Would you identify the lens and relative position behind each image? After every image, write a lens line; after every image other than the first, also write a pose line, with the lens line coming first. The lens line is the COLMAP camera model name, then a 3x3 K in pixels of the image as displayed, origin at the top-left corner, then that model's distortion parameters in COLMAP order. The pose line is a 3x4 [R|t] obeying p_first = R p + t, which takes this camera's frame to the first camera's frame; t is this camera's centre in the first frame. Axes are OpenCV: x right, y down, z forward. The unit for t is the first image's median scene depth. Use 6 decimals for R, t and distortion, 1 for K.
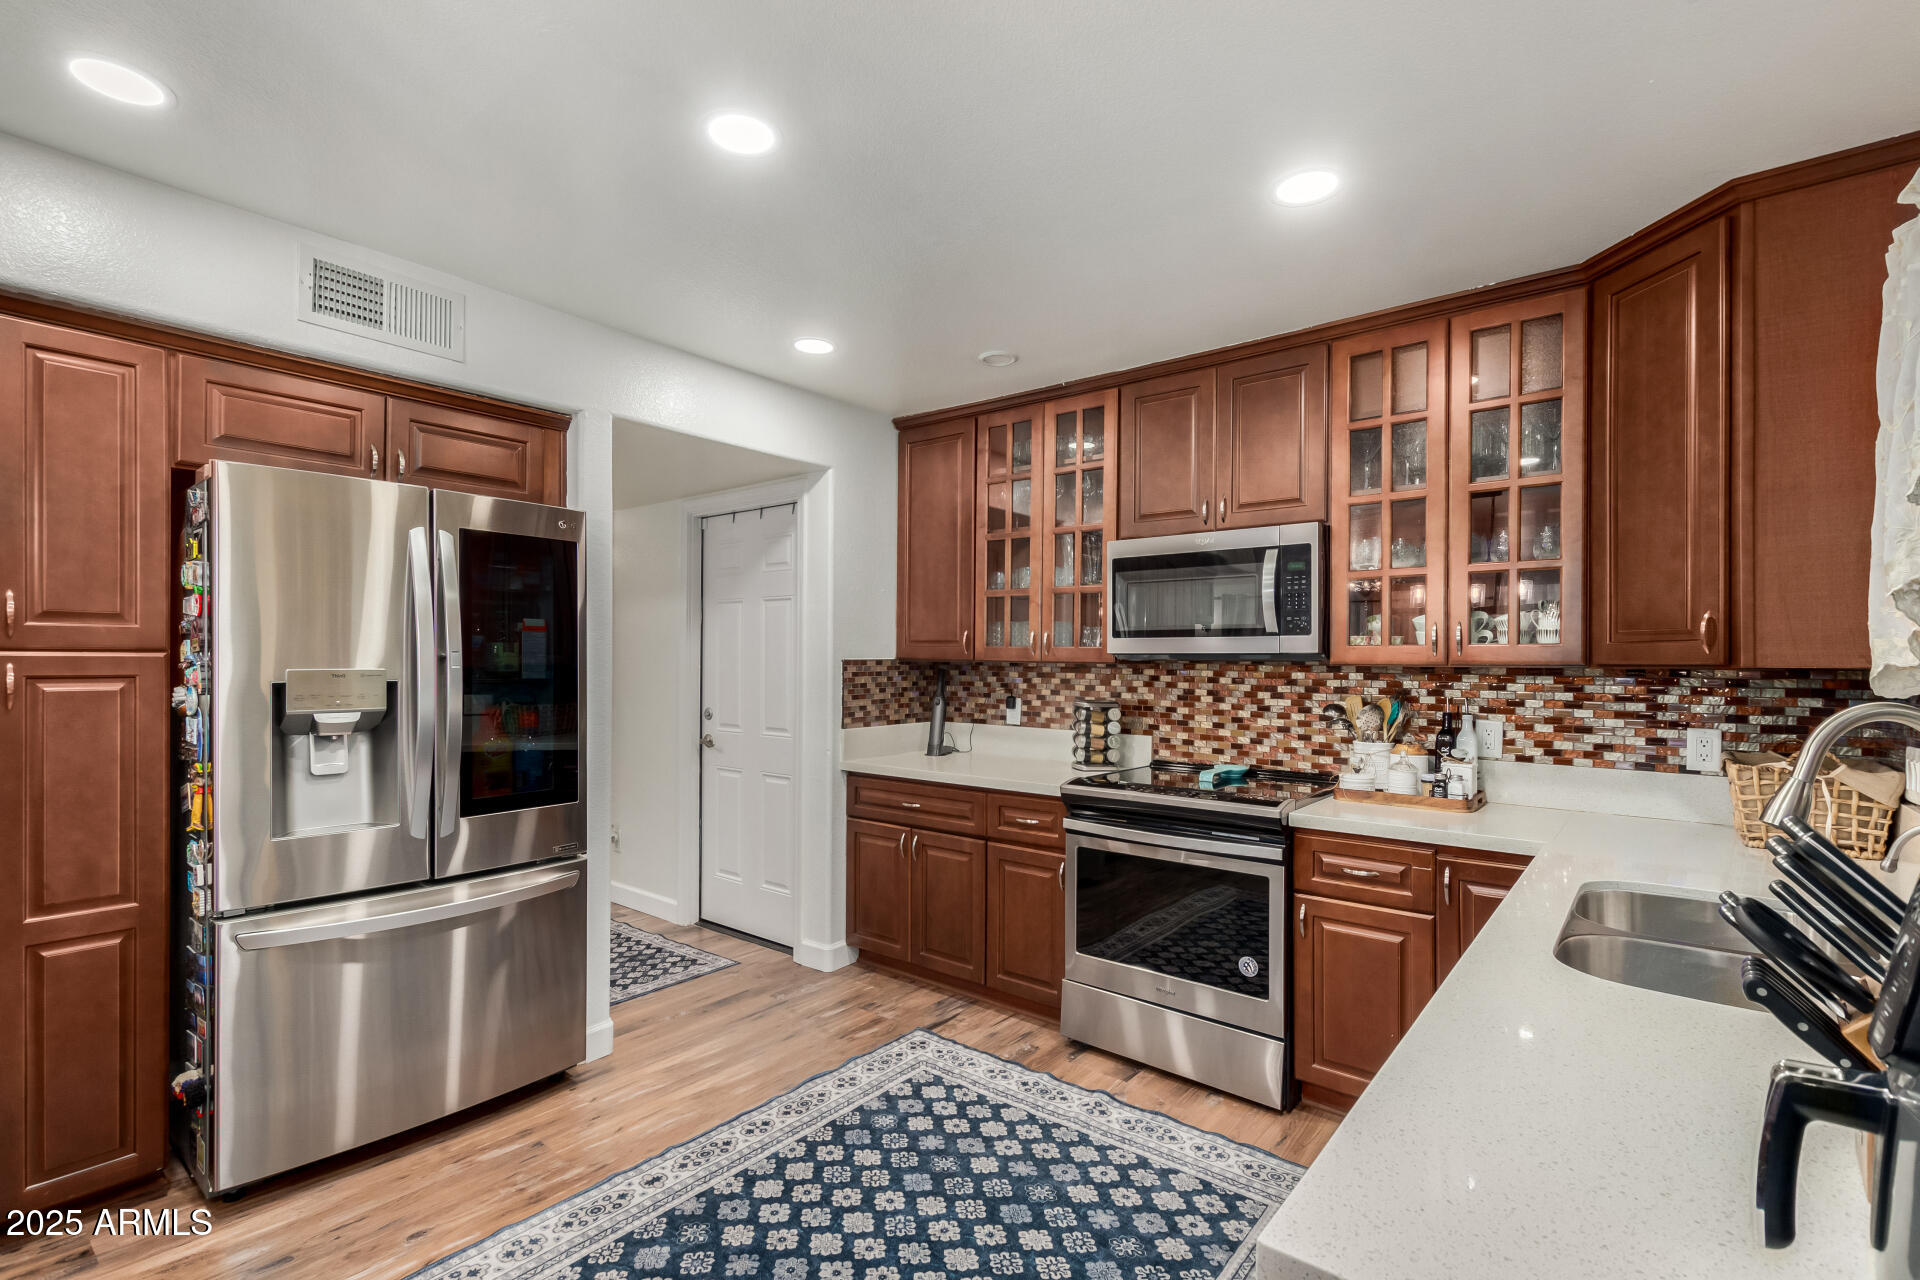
lens RADIAL K [[883.2, 0, 982.1], [0, 883.2, 664.2], [0, 0, 1]] dist [0.007614, -0.001186]
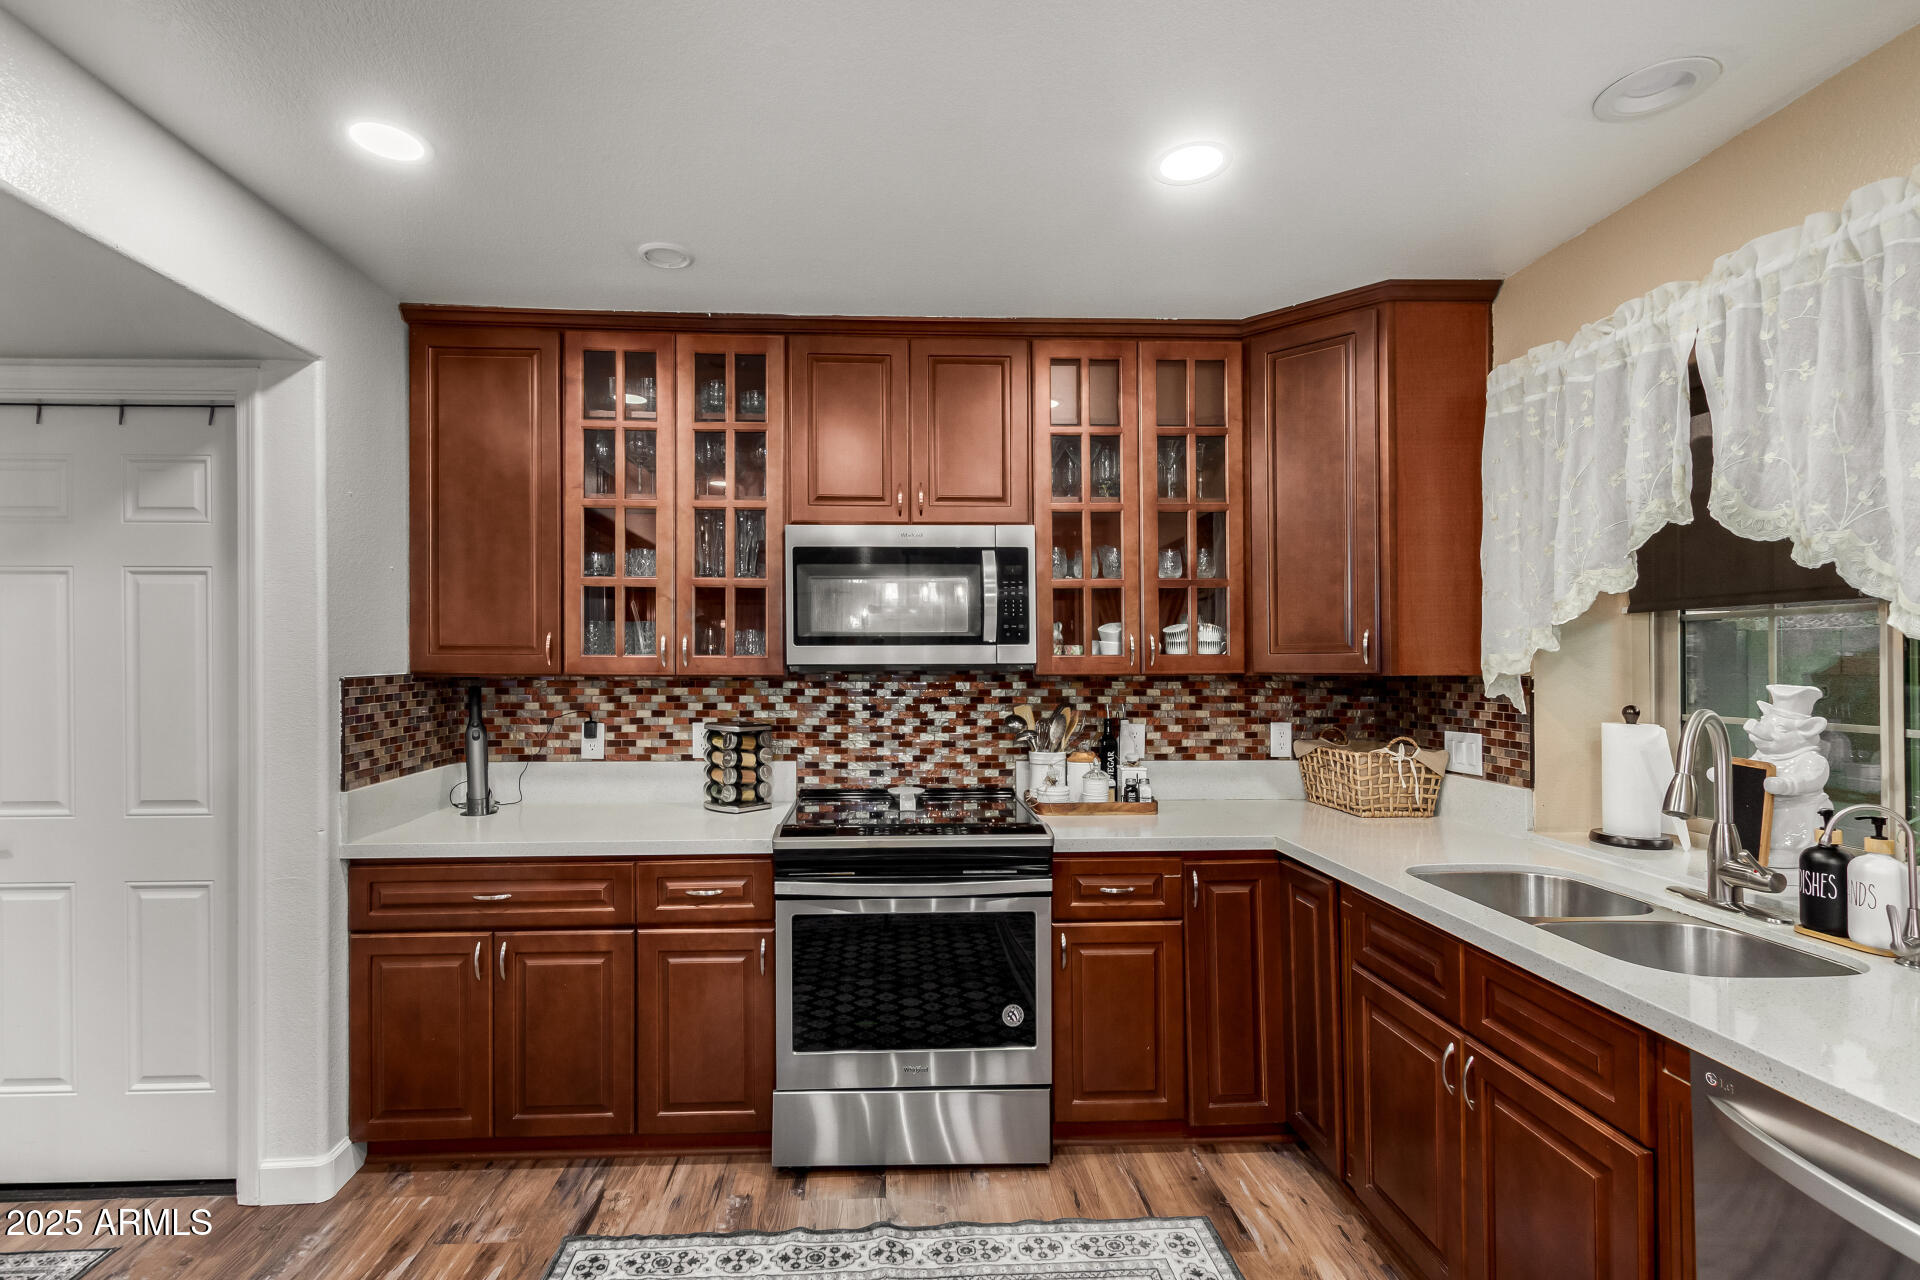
lens RADIAL K [[883.2, 0, 921.1], [0, 883.2, 658.5], [0, 0, 1]] dist [0.007614, -0.001186]
pose [[0.757801, -0.007356, 0.652445, -0.297027], [0.009144, 0.999958, 0.000654, -0.017504], [-0.652422, 0.005470, 0.757836, 0.323082]]
